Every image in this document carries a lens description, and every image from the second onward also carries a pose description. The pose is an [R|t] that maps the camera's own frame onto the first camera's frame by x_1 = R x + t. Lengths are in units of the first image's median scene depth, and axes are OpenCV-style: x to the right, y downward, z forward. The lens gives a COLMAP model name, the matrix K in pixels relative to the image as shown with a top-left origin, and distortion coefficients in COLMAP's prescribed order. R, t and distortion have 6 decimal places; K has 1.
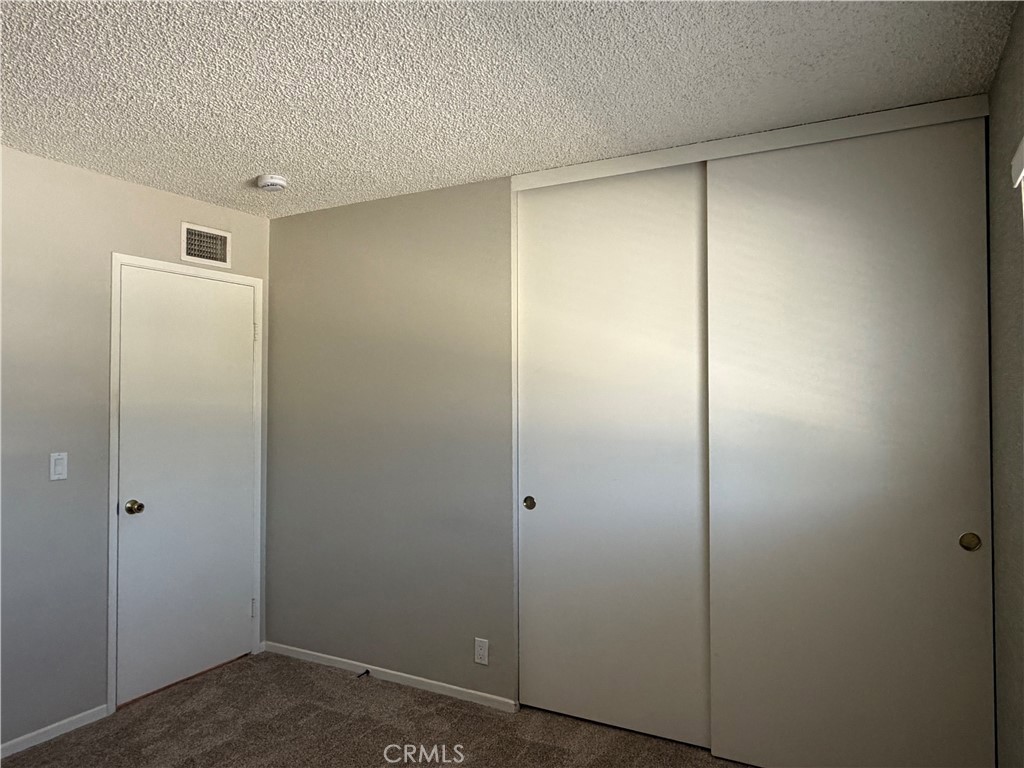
lens RADIAL K [[695.9, 0, 509.1], [0, 695.9, 378.8], [0, 0, 1]] dist [-0.002260, 0.004109]
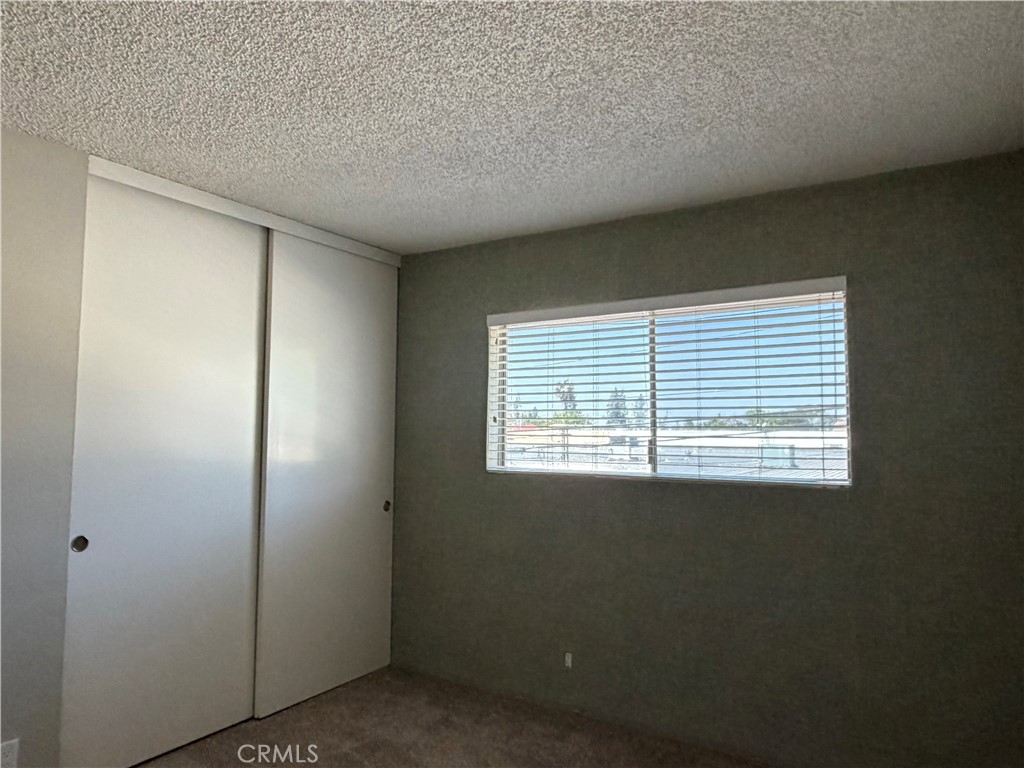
lens RADIAL K [[695.9, 0, 509.3], [0, 695.9, 387.5], [0, 0, 1]] dist [-0.002260, 0.004109]
pose [[0.059330, 0.065399, 0.996094, -0.800578], [-0.027710, 0.997575, -0.063846, 0.030988], [-0.997854, -0.023814, 0.060998, 0.444867]]
